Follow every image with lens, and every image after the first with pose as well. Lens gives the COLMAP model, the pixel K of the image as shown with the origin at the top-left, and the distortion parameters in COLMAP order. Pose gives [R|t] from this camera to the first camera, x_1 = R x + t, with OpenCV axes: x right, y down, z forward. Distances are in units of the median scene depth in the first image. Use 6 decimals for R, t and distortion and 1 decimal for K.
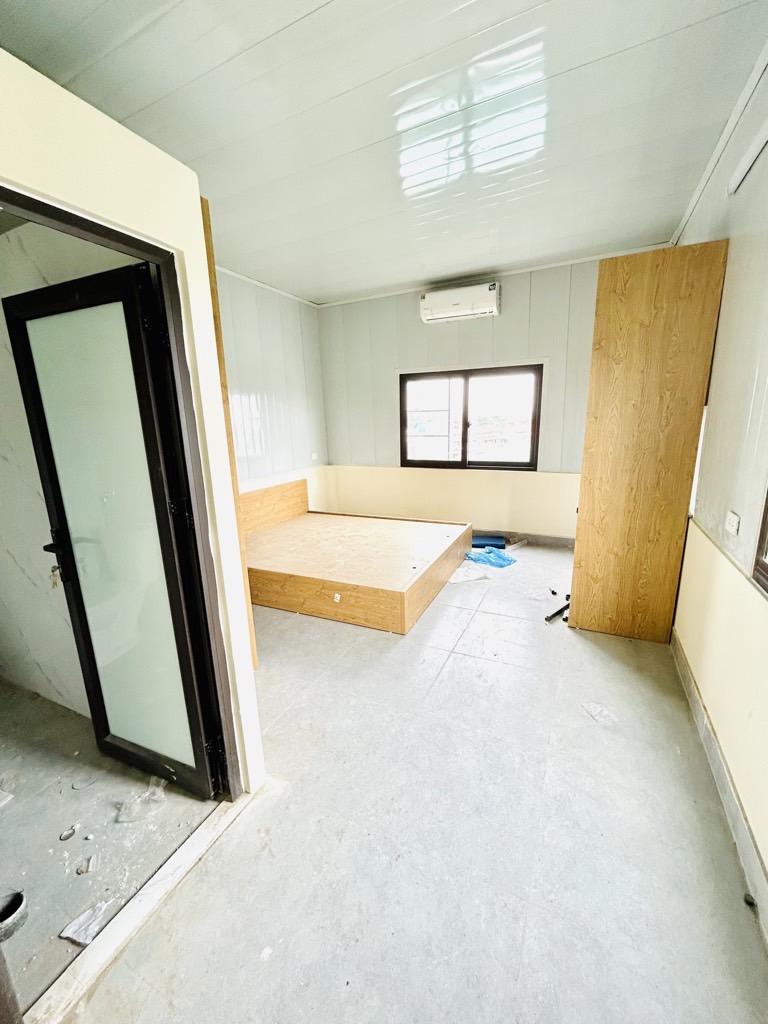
lens RADIAL K [[412.9, 0, 380.8], [0, 412.9, 511.7], [0, 0, 1]] dist [-0.003003, 0.000057]
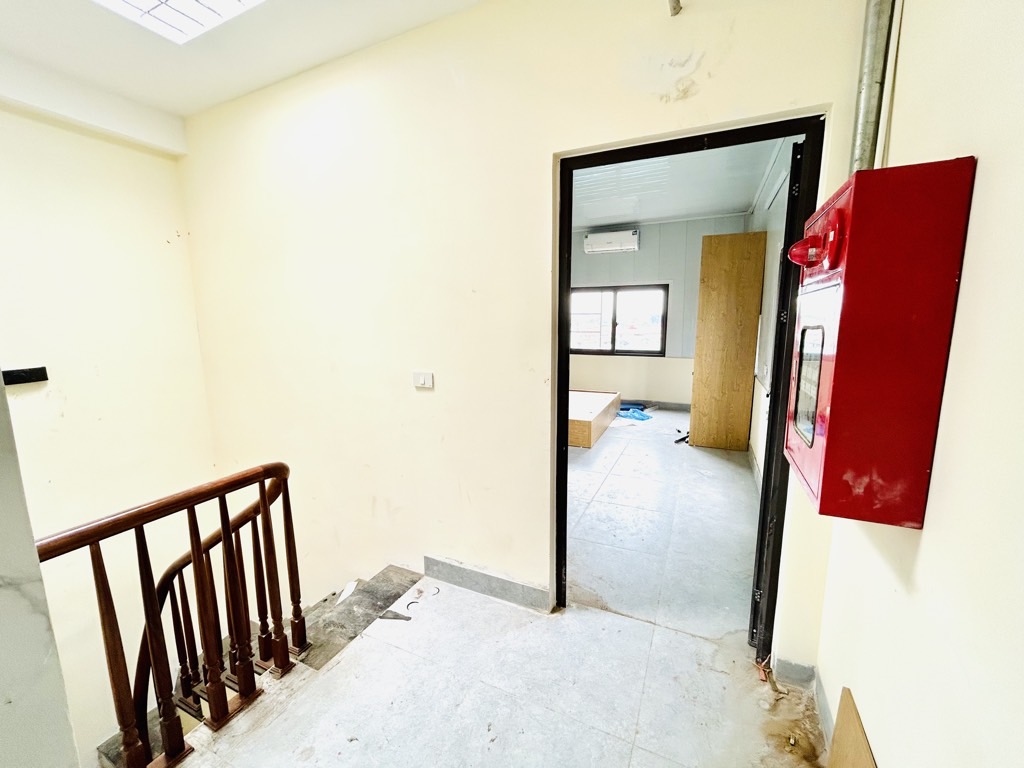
lens RADIAL K [[412.9, 0, 508.8], [0, 412.9, 385.7], [0, 0, 1]] dist [-0.003003, 0.000057]
pose [[0.999686, 0.014685, 0.020298, -0.201788], [-0.013376, 0.997913, -0.063178, 0.104209], [-0.021184, 0.062887, 0.997796, -0.432261]]
